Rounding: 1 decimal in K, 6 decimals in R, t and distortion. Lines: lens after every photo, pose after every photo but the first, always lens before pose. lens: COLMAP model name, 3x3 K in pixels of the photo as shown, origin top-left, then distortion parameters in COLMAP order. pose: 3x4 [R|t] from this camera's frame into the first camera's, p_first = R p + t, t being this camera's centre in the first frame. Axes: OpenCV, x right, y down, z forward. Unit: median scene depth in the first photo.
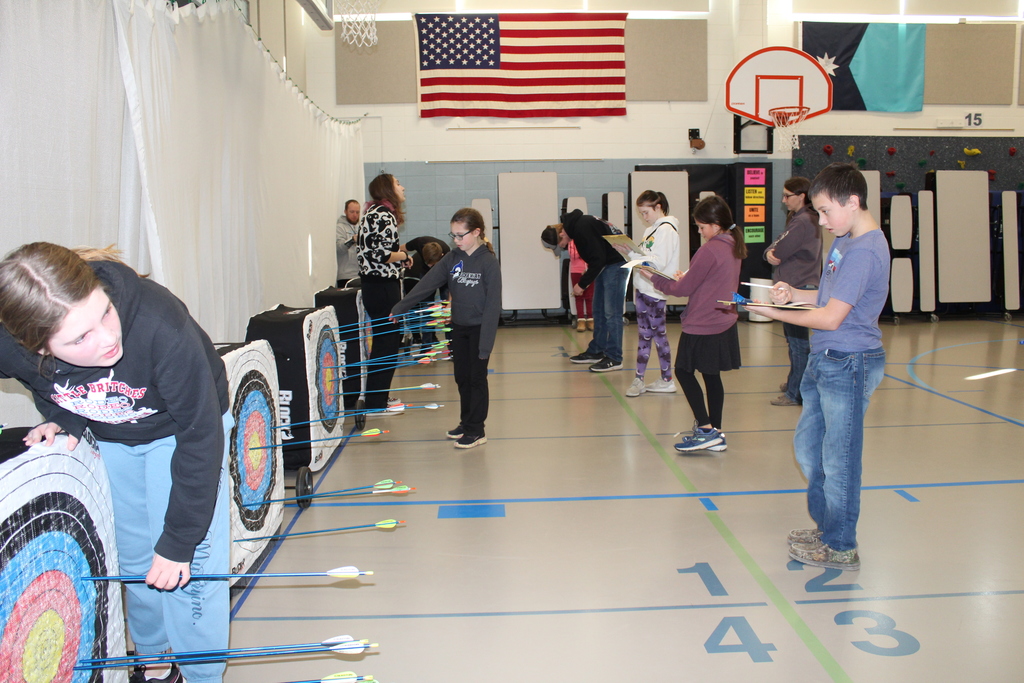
lens RADIAL K [[877.8, 0, 512.0], [0, 877.8, 341.5], [0, 0, 1]] dist [-0.153661, 0.130804]
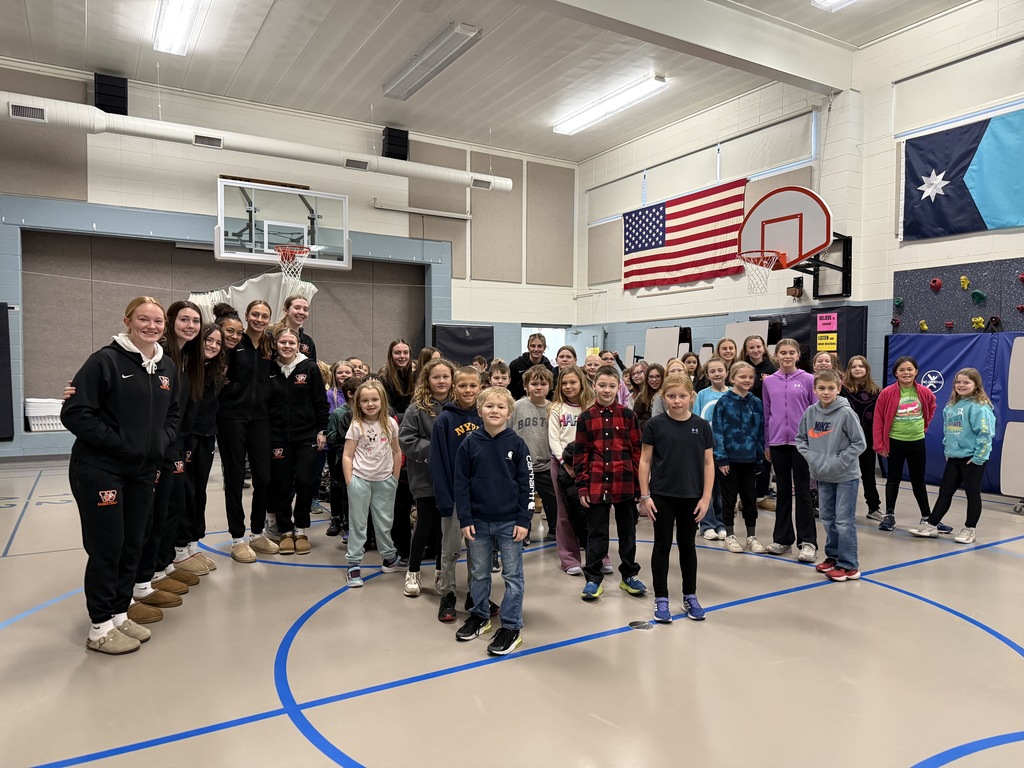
lens RADIAL K [[725.7, 0, 512.0], [0, 725.7, 384.0], [0, 0, 1]] dist [0.231458, -0.332575]
pose [[0.477160, 0.039032, -0.877949, 0.838439], [-0.121755, 0.992315, -0.022057, -0.062507], [0.870341, 0.117419, 0.478245, 0.309163]]
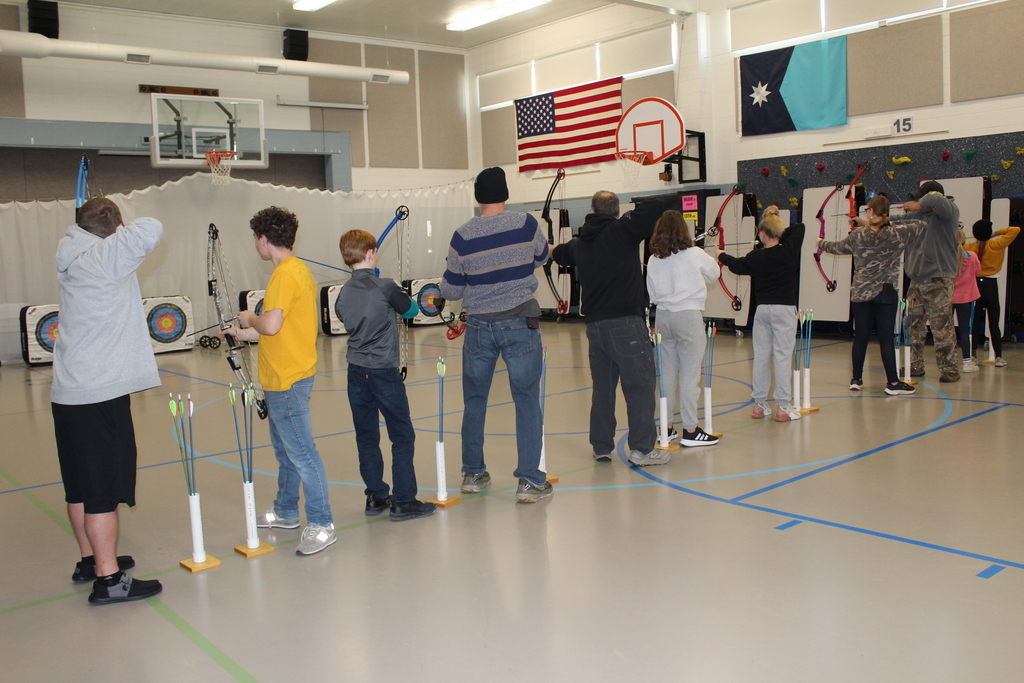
lens RADIAL K [[928.8, 0, 512.0], [0, 928.8, 341.5], [0, 0, 1]] dist [-0.085270, 0.019778]
pose [[0.612299, 0.071754, -0.787364, 1.115673], [-0.067562, 0.996979, 0.038317, -0.037490], [0.787735, 0.029735, 0.615297, 0.058005]]
